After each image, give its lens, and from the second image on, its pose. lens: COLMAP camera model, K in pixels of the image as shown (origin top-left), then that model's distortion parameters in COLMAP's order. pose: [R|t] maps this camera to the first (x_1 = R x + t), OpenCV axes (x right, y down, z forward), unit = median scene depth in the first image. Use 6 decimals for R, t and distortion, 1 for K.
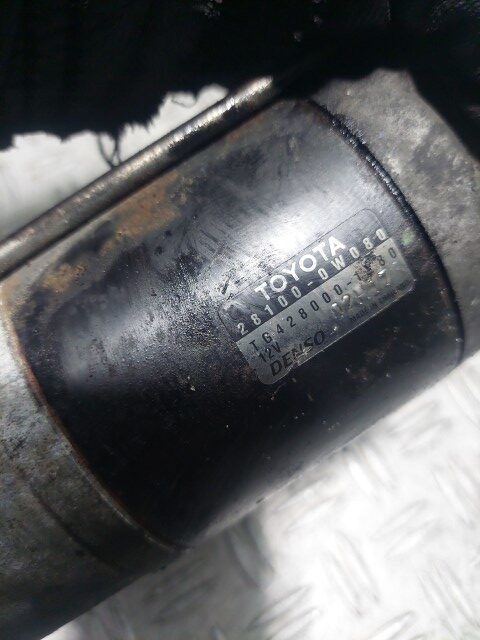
lens RADIAL K [[469.6, 0, 240.2], [0, 469.6, 311.4], [0, 0, 1]] dist [0.000342, -0.002110]
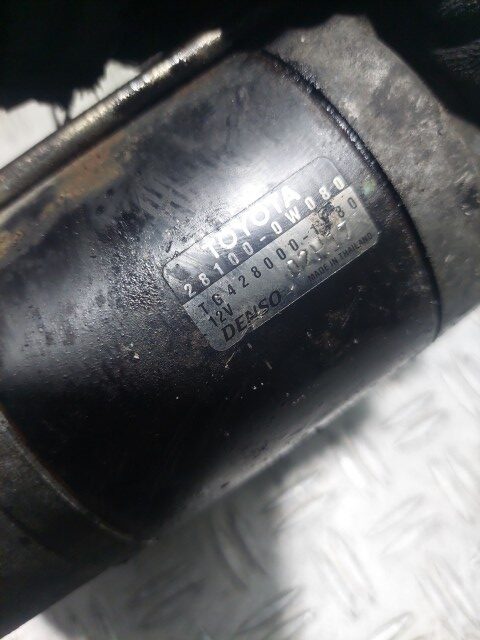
lens RADIAL K [[462.7, 0, 240.0], [0, 462.7, 320.0], [0, 0, 1]] dist [-0.009539, -0.004976]
pose [[0.999243, -0.029070, -0.025847, 0.118698], [0.028507, 0.999354, -0.021906, 0.112873], [0.026467, 0.021153, 0.999426, 0.097262]]
